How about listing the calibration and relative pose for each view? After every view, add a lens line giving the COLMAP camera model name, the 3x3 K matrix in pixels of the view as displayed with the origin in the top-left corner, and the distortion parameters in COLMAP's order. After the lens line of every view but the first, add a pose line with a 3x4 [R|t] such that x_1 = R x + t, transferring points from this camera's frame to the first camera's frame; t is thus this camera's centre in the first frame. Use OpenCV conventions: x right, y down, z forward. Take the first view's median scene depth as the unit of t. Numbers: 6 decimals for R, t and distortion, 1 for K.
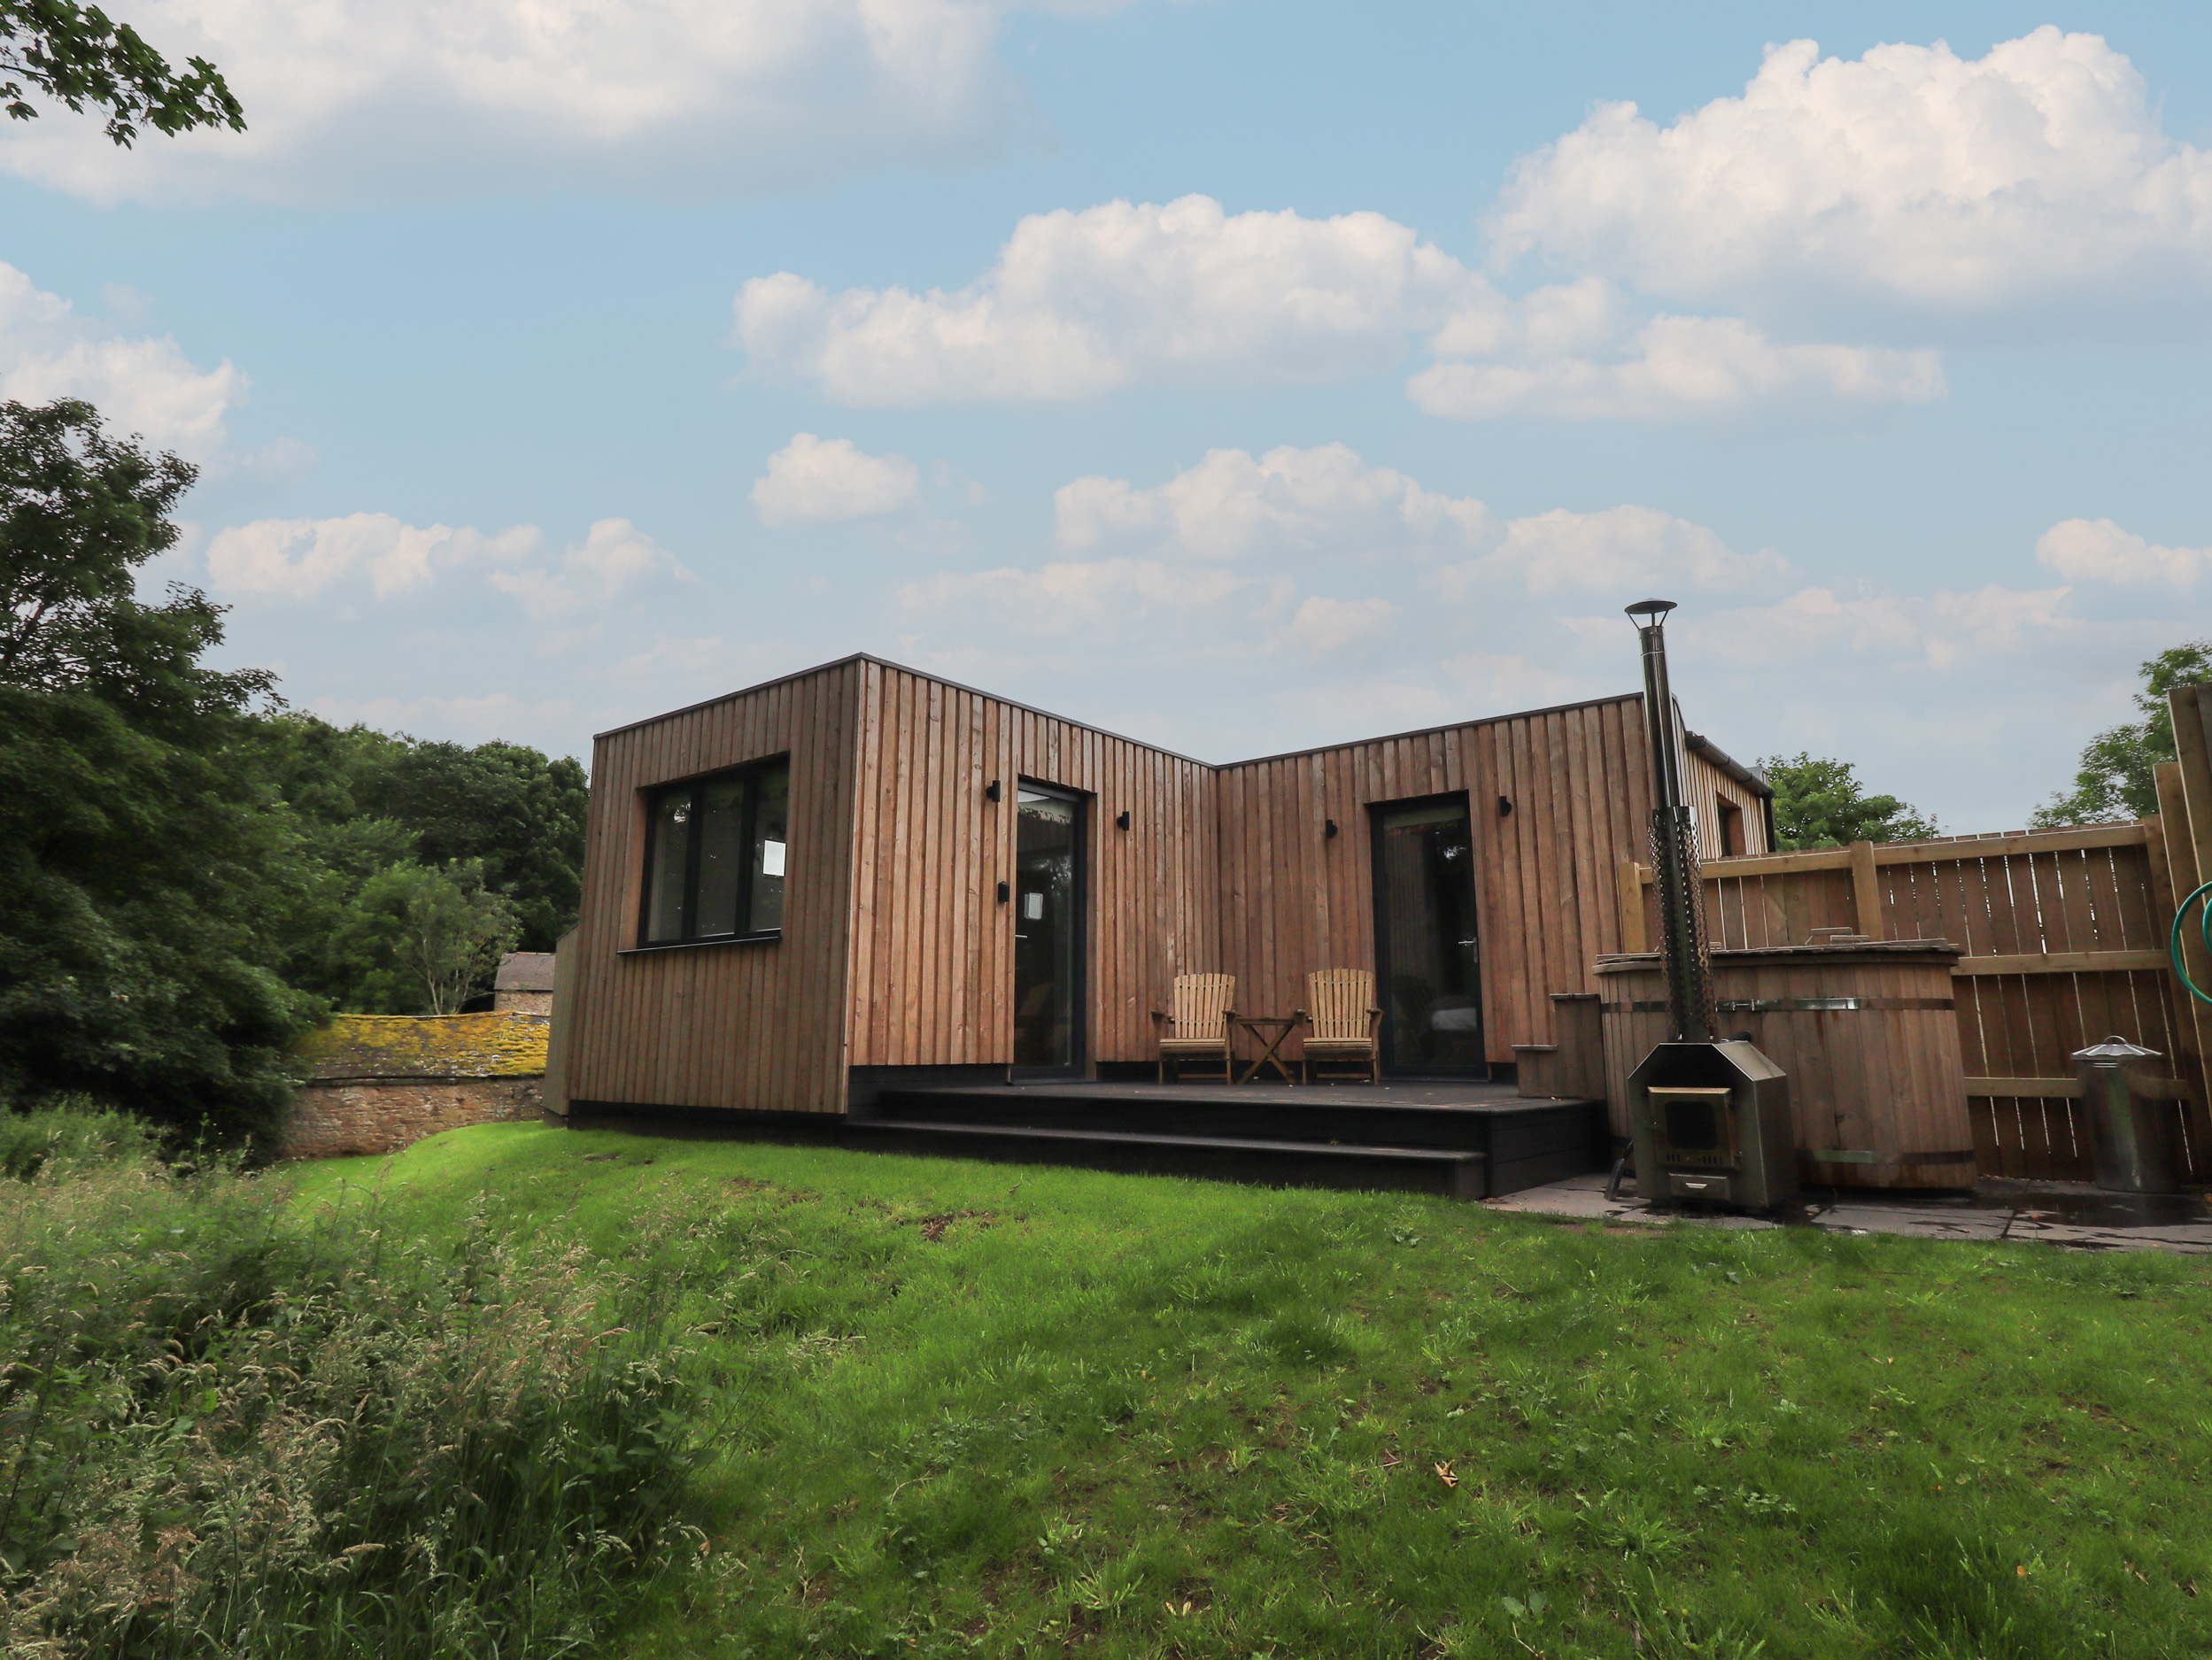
lens RADIAL K [[1199.3, 0, 1106.0], [0, 1199.3, 830.0], [0, 0, 1]] dist [0.007013, 0.000354]
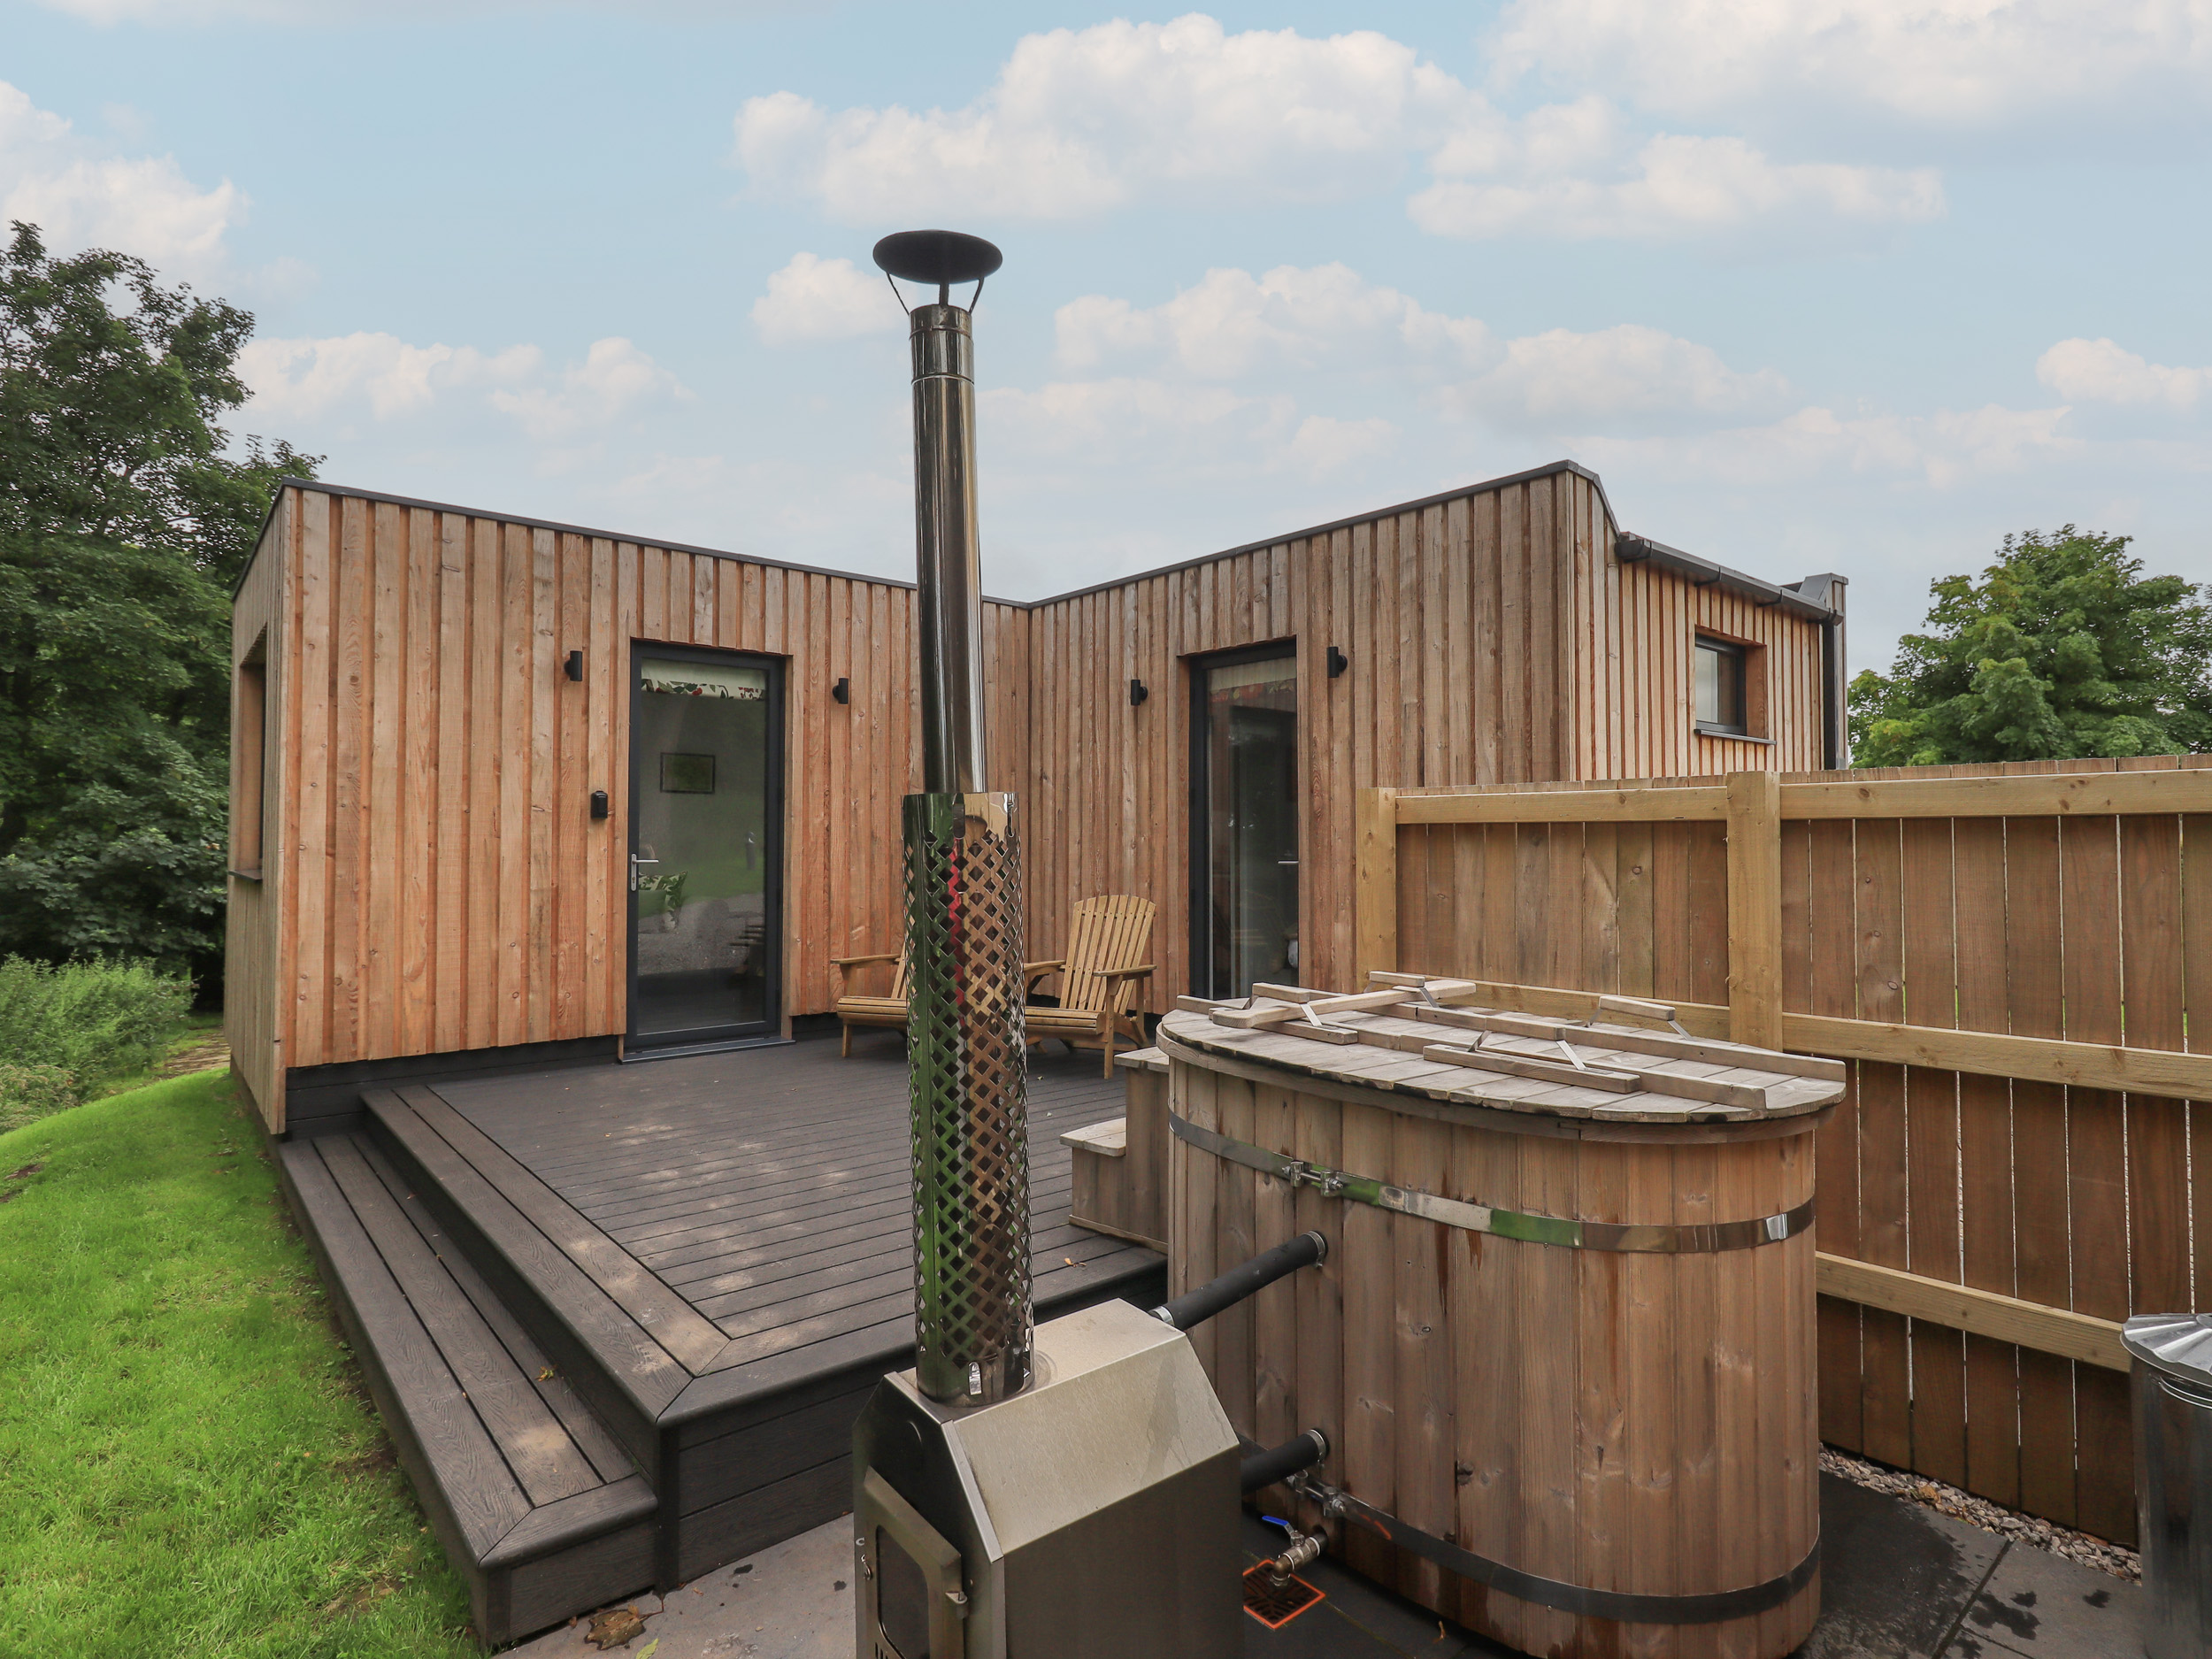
lens RADIAL K [[1148.4, 0, 1106.0], [0, 1148.4, 829.5], [0, 0, 1]] dist [0.003249, -0.000848]
pose [[0.983367, -0.000805, -0.181628, 0.318581], [0.030989, 0.986071, 0.163414, -0.035584], [0.178967, -0.166324, 0.969694, 0.349319]]
